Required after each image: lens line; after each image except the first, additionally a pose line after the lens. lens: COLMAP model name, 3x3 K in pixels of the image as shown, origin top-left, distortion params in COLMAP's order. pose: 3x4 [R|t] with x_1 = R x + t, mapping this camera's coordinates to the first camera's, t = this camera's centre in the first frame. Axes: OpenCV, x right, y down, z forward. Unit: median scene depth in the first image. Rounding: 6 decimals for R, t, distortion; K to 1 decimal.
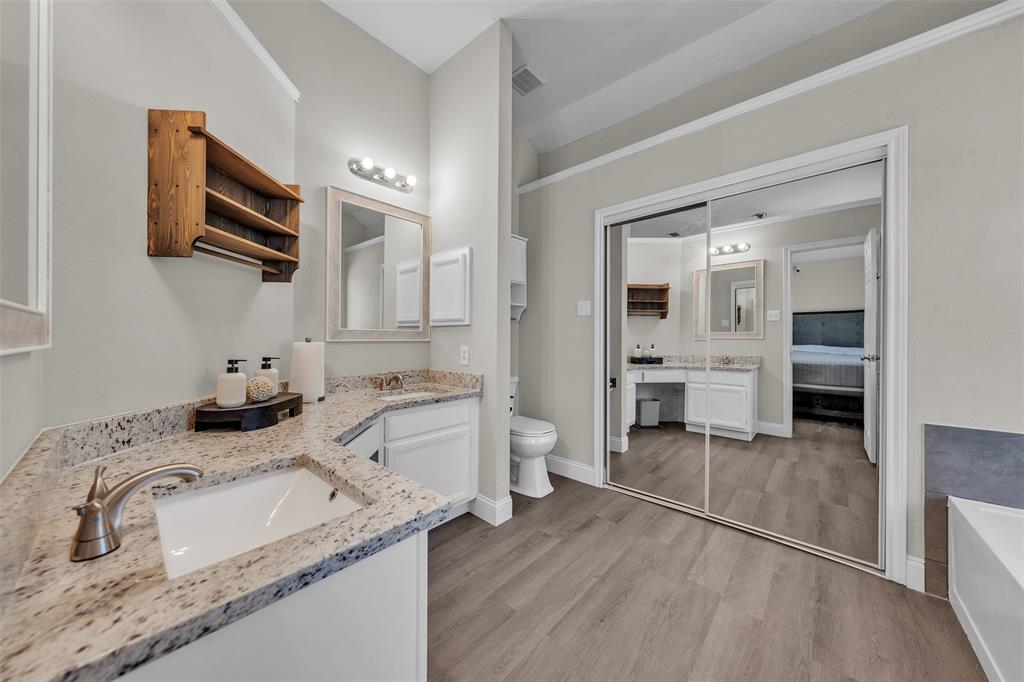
lens RADIAL K [[346.4, 0, 511.5], [0, 346.4, 336.3], [0, 0, 1]] dist [-0.000713, -0.000054]
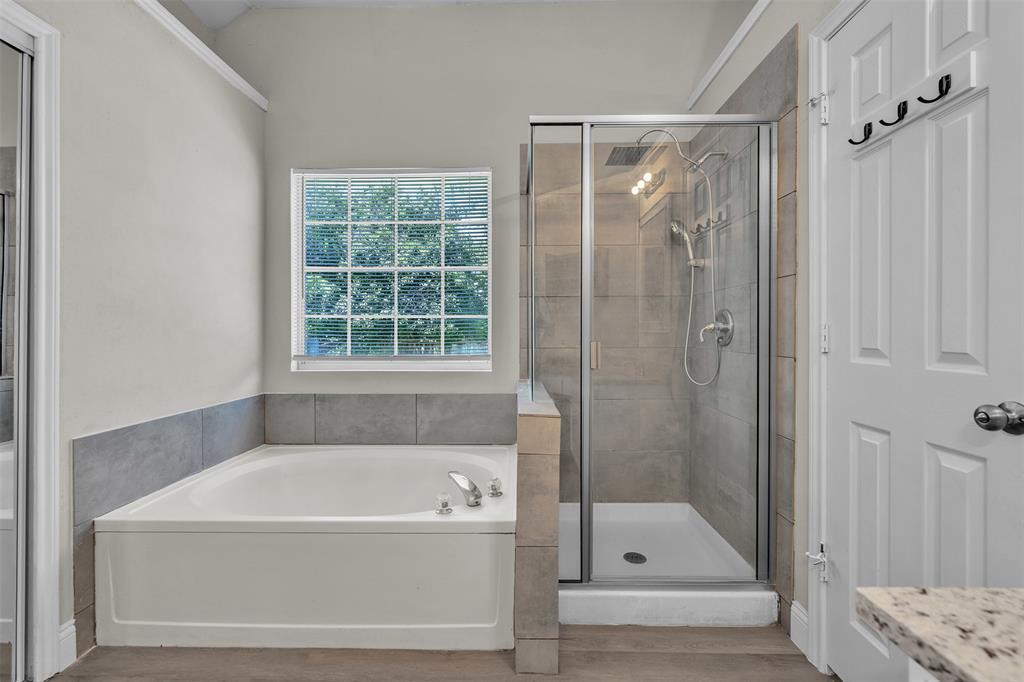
lens RADIAL K [[437.3, 0, 511.8], [0, 437.3, 333.8], [0, 0, 1]] dist [-0.000392, -0.000048]
pose [[-0.649070, -0.006372, 0.760702, -0.166245], [-0.005451, 0.999978, 0.003725, 0.011587], [-0.760709, -0.001729, -0.649090, 0.917334]]
